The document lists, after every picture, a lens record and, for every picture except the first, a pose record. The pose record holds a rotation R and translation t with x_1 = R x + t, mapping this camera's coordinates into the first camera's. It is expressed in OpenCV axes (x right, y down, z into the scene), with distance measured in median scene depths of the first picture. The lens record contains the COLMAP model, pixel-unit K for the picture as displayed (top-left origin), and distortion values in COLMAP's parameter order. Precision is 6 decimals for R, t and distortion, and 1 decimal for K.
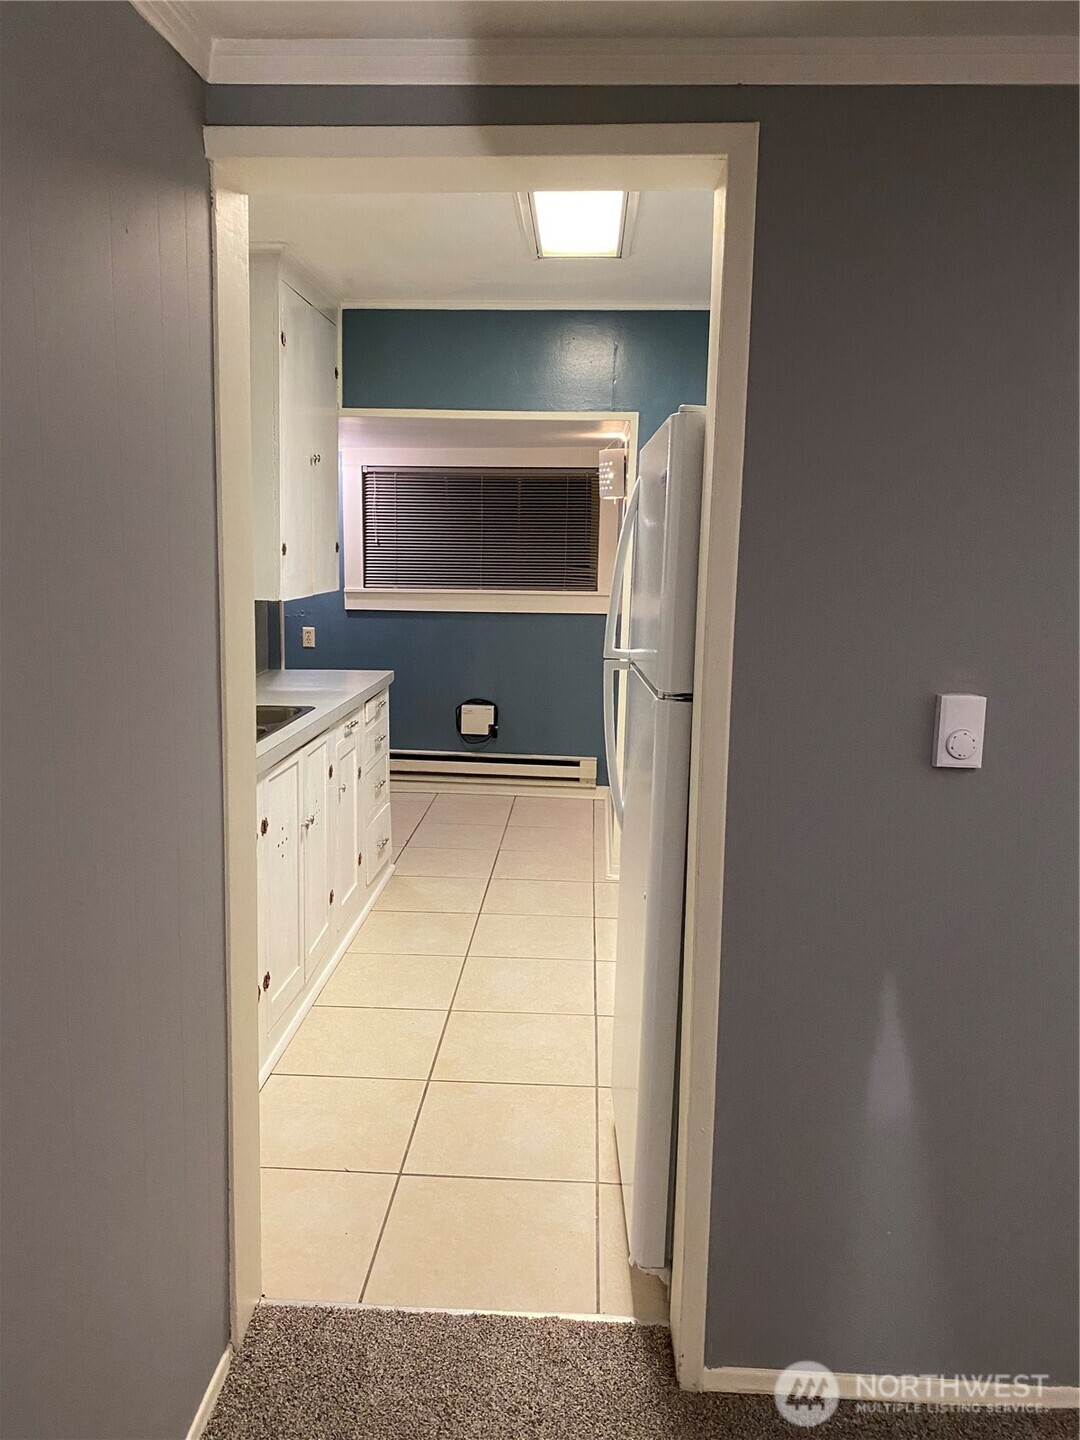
lens RADIAL K [[1102.8, 0, 540.0], [0, 1102.8, 720.0], [0, 0, 1]] dist [0.076077, -0.127320]
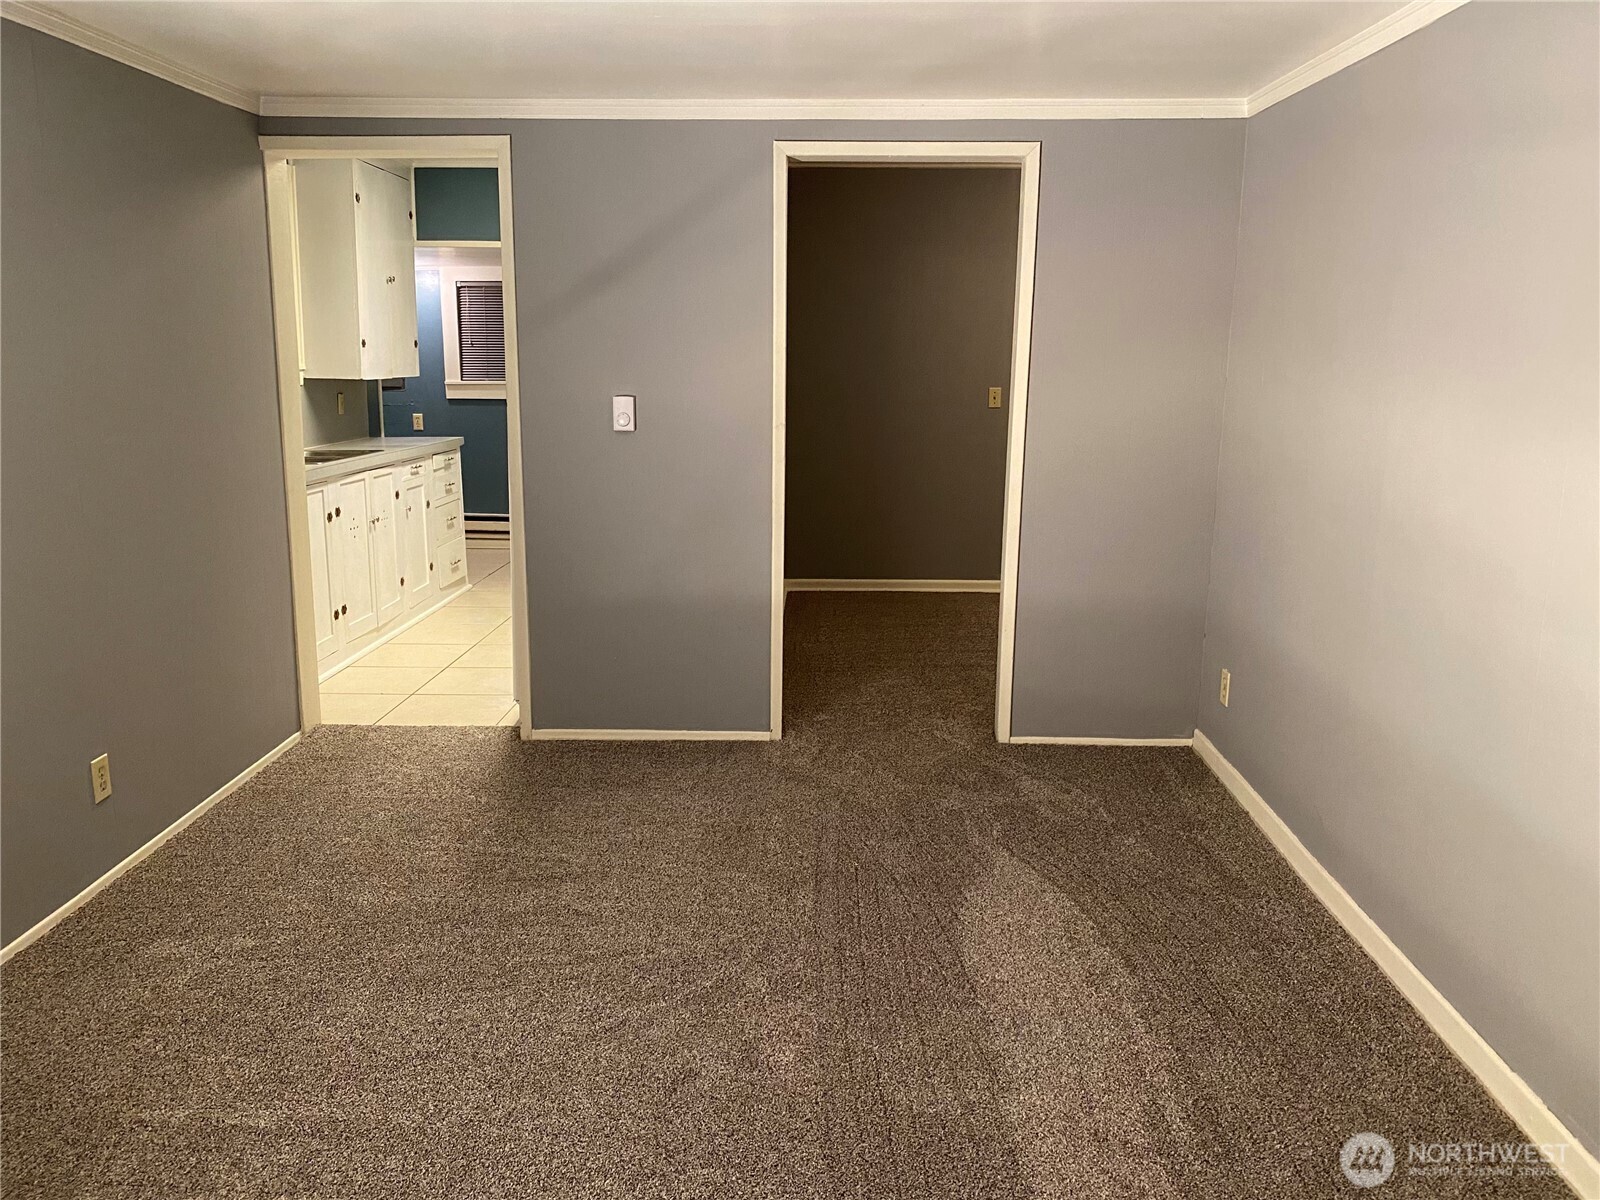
lens RADIAL K [[1198.9, 0, 800.0], [0, 1198.9, 600.0], [0, 0, 1]] dist [0.006636, 0.000737]
pose [[0.999233, -0.016174, 0.035675, 0.246464], [0.014640, 0.998973, 0.042871, 0.108173], [-0.036332, -0.042316, 0.998443, -0.533200]]
